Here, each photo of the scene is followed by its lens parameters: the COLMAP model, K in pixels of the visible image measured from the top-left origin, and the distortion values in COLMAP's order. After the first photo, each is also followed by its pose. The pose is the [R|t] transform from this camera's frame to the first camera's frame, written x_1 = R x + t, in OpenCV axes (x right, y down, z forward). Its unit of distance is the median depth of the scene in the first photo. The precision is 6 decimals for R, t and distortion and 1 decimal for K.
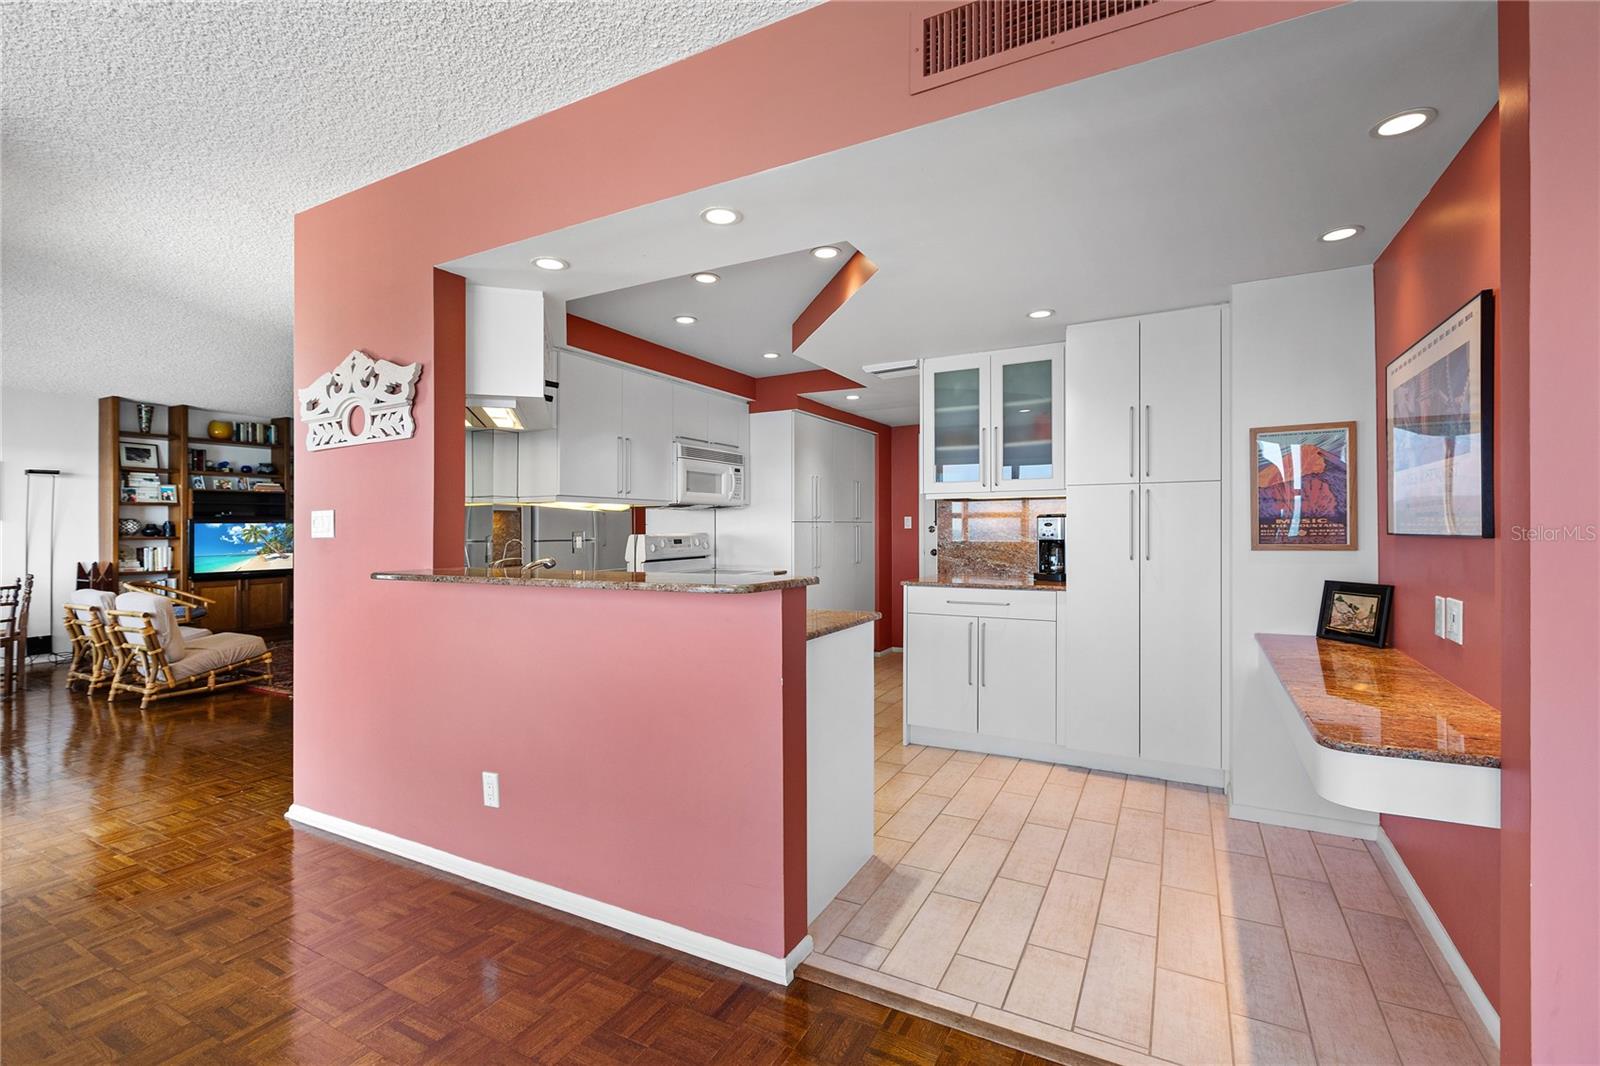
lens RADIAL K [[710.8, 0, 809.5], [0, 710.8, 527.4], [0, 0, 1]] dist [0.002994, -0.000282]
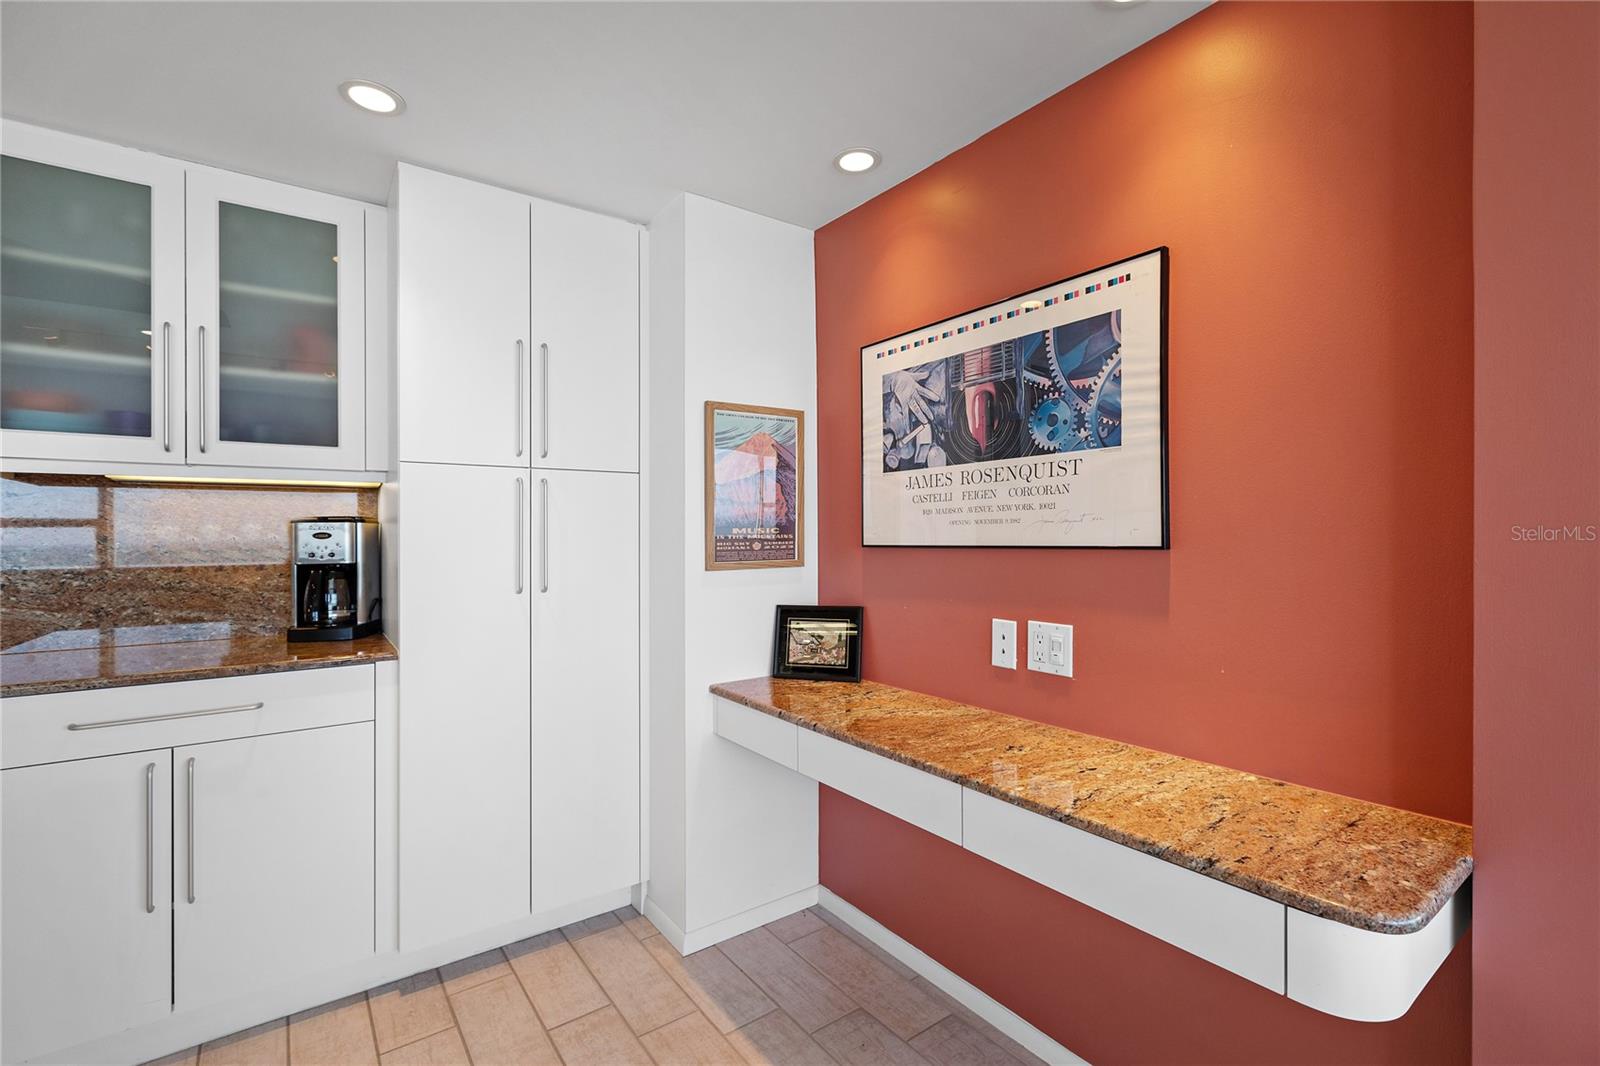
lens RADIAL K [[710.8, 0, 808.0], [0, 710.8, 541.6], [0, 0, 1]] dist [0.002994, -0.000282]
pose [[0.436197, -0.002043, 0.899849, 0.015629], [0.003867, 0.999992, 0.000396, 0.002113], [-0.899843, 0.003307, 0.436201, 0.497621]]
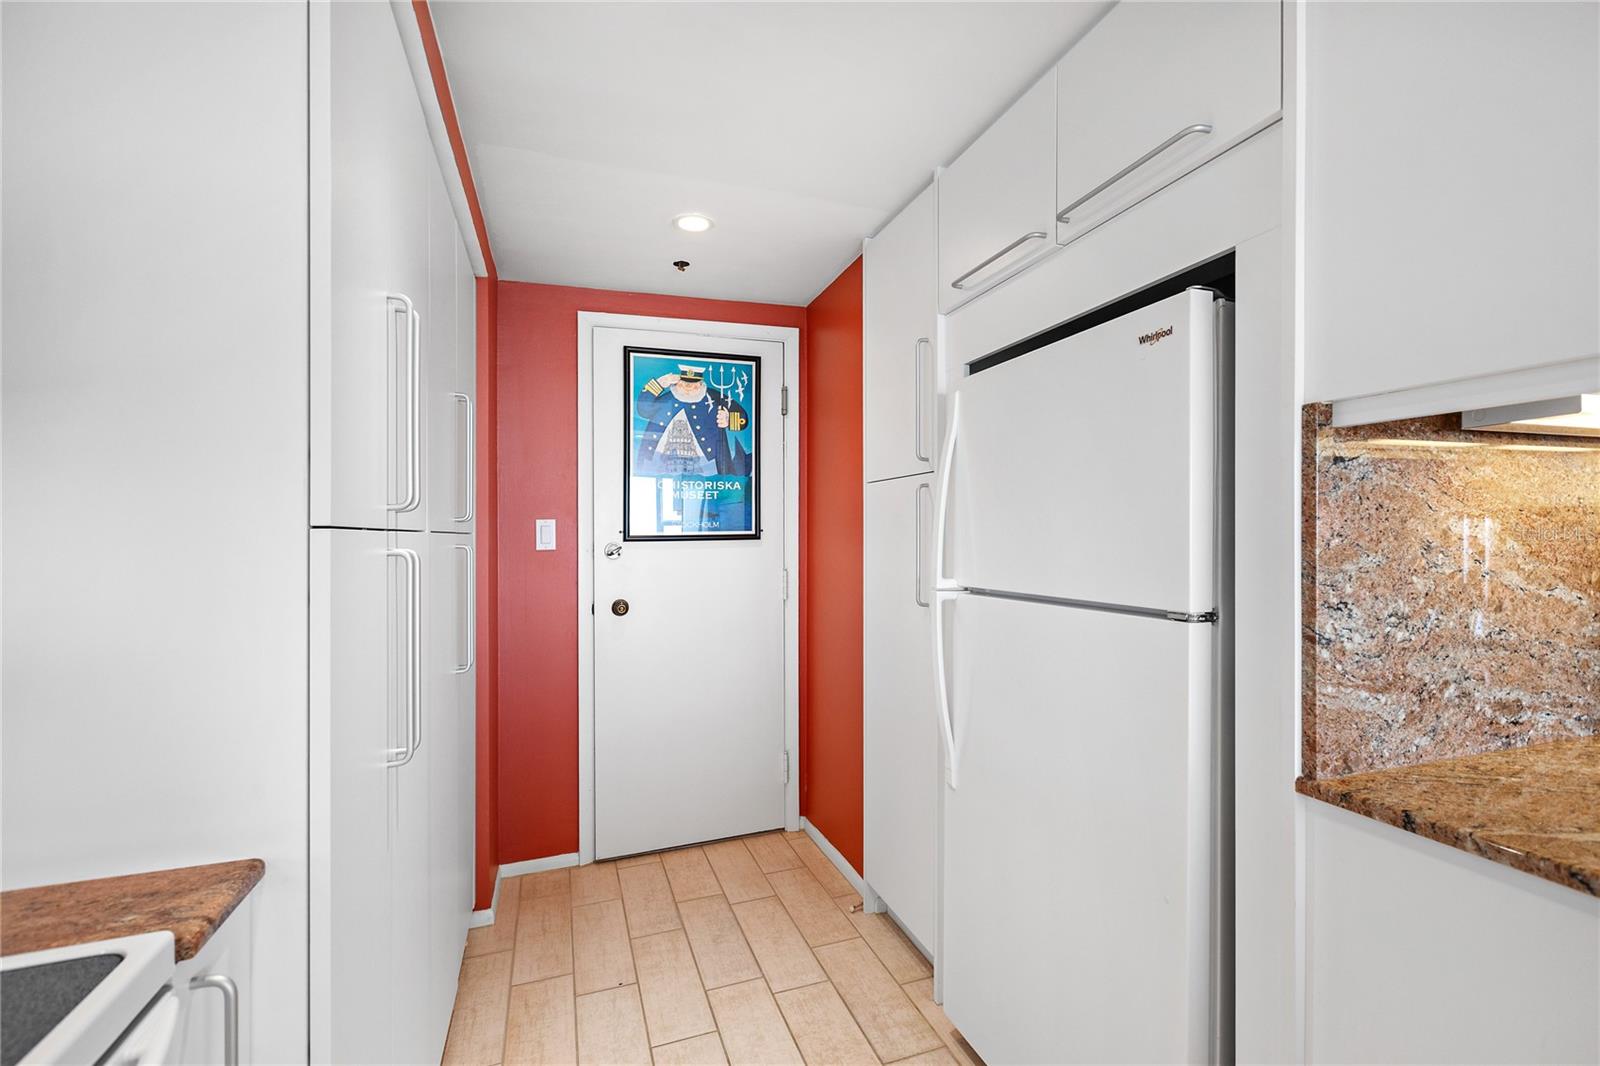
lens RADIAL K [[710.8, 0, 801.6], [0, 710.8, 550.4], [0, 0, 1]] dist [0.002994, -0.000282]
pose [[0.684376, -0.017739, 0.728914, -0.099114], [0.008048, 0.999827, 0.016775, -0.007509], [-0.729085, -0.005614, 0.684400, 1.250767]]
